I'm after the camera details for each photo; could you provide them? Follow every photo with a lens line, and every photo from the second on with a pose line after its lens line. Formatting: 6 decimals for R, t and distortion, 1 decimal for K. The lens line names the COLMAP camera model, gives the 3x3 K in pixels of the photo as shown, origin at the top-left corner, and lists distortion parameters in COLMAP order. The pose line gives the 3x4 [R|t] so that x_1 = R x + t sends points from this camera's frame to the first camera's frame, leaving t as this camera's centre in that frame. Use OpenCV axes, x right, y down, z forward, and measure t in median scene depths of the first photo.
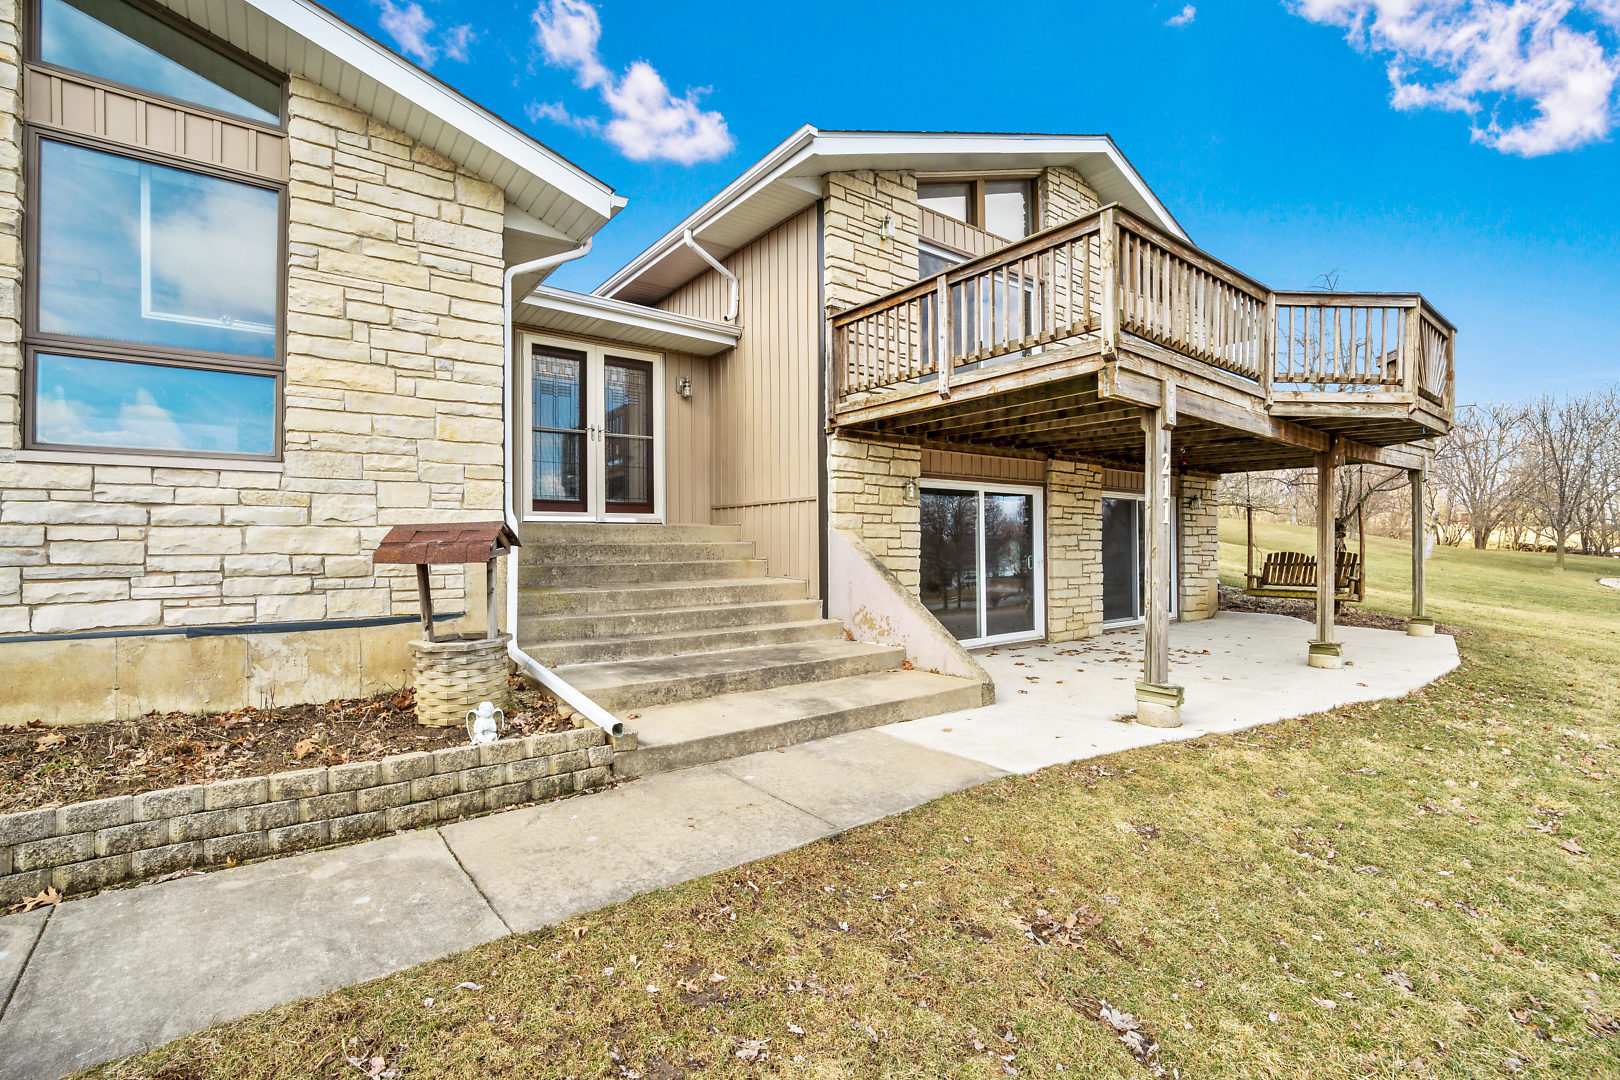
lens RADIAL K [[728.3, 0, 811.9], [0, 728.3, 547.3], [0, 0, 1]] dist [-0.028751, 0.002723]
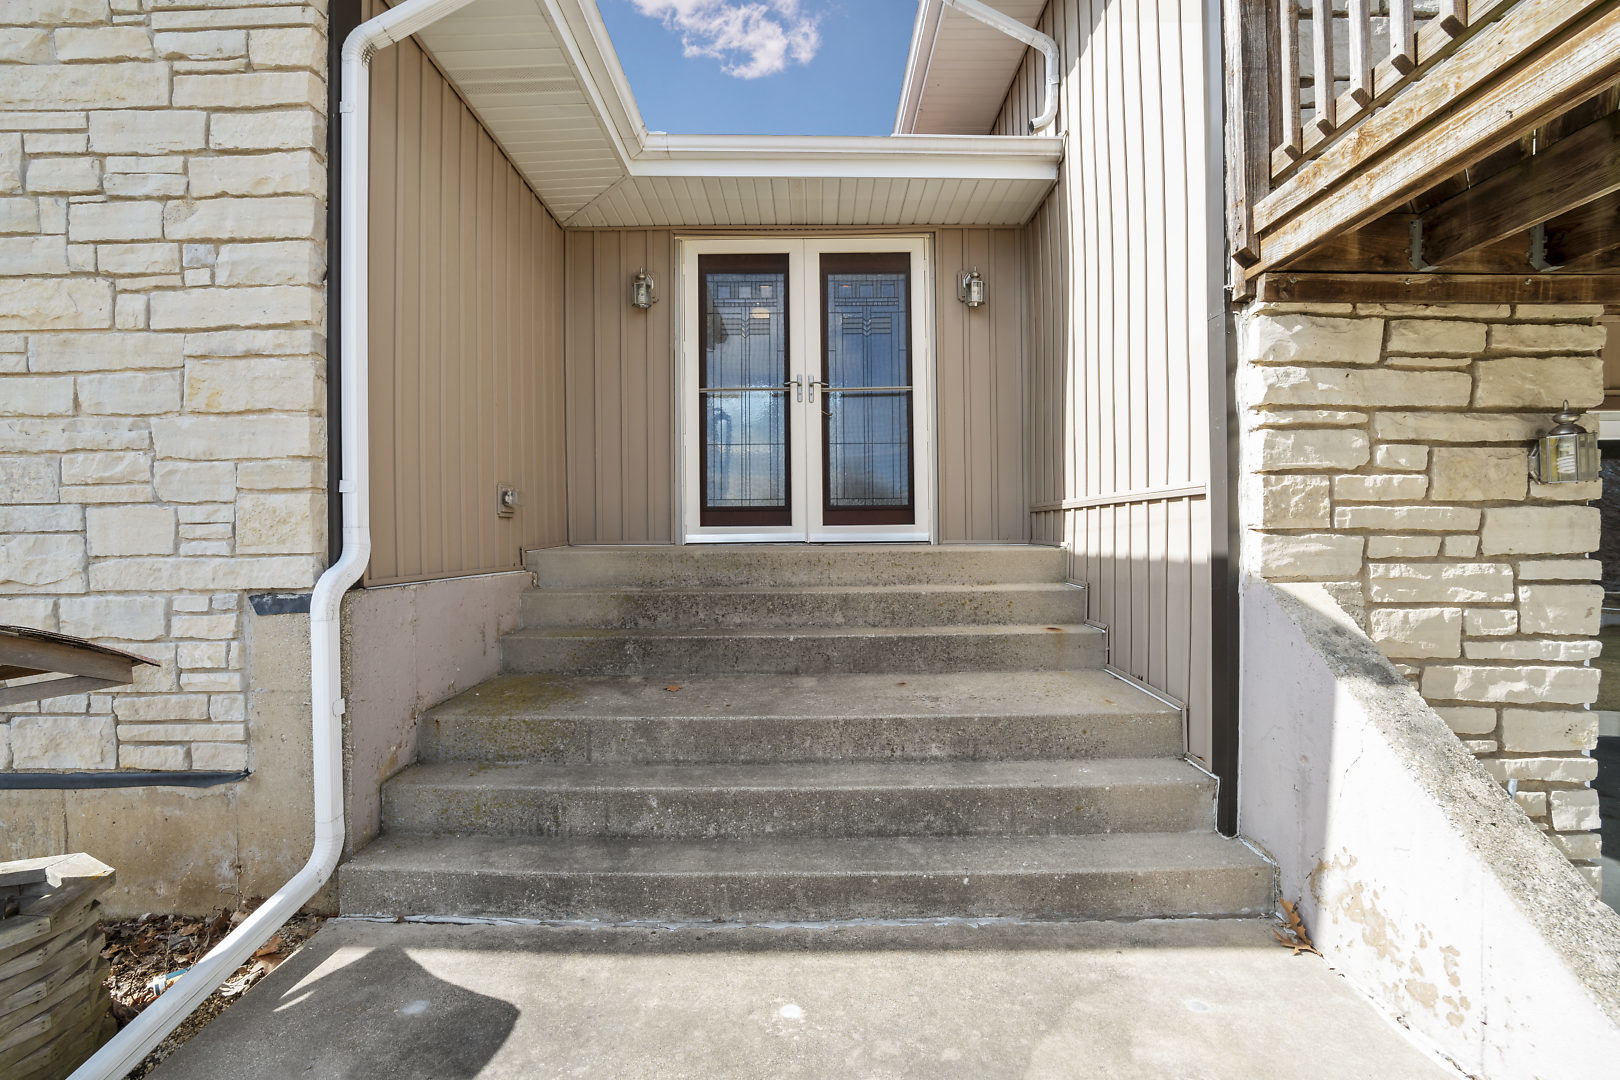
lens RADIAL K [[728.3, 0, 809.1], [0, 728.3, 539.1], [0, 0, 1]] dist [-0.028751, 0.002723]
pose [[0.793329, 0.003582, -0.608782, 0.084782], [0.001150, 0.999972, 0.007382, -0.057831], [0.608791, -0.006556, 0.793303, 0.744464]]
